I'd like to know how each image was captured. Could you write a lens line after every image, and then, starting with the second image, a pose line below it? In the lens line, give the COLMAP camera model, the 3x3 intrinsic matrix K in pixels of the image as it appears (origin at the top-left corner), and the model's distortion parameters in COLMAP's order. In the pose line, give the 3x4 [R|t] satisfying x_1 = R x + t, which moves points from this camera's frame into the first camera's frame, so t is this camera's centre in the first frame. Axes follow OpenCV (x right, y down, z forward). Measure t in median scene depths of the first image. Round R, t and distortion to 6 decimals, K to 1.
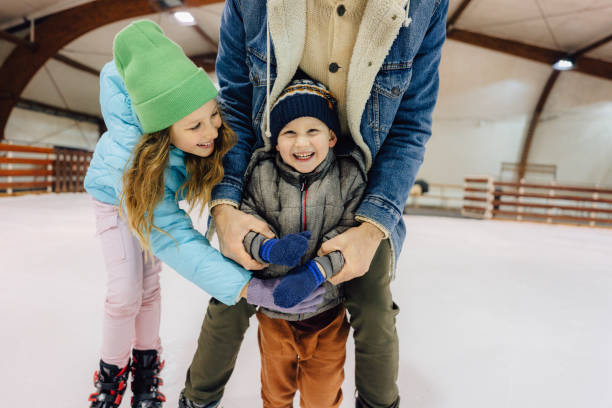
lens RADIAL K [[491.5, 0, 305.2], [0, 491.5, 212.7], [0, 0, 1]] dist [0.000420, 0.004738]
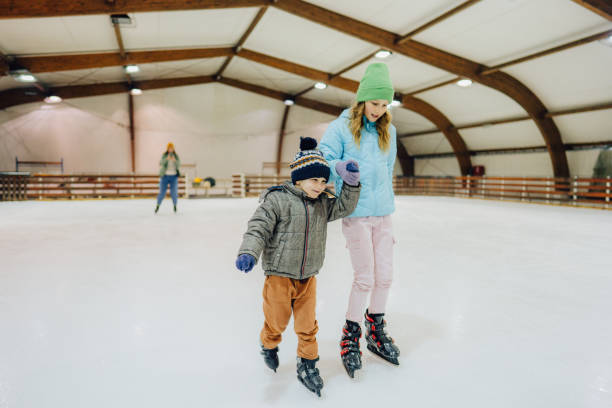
lens RADIAL K [[424.8, 0, 306.0], [0, 424.8, 204.0], [0, 0, 1]] dist [-0.001219, 0.000441]
pose [[0.913671, -0.094596, 0.395294, -0.019101], [0.096109, 0.995242, 0.016024, 0.022114], [-0.394929, 0.023351, 0.918415, -0.326953]]
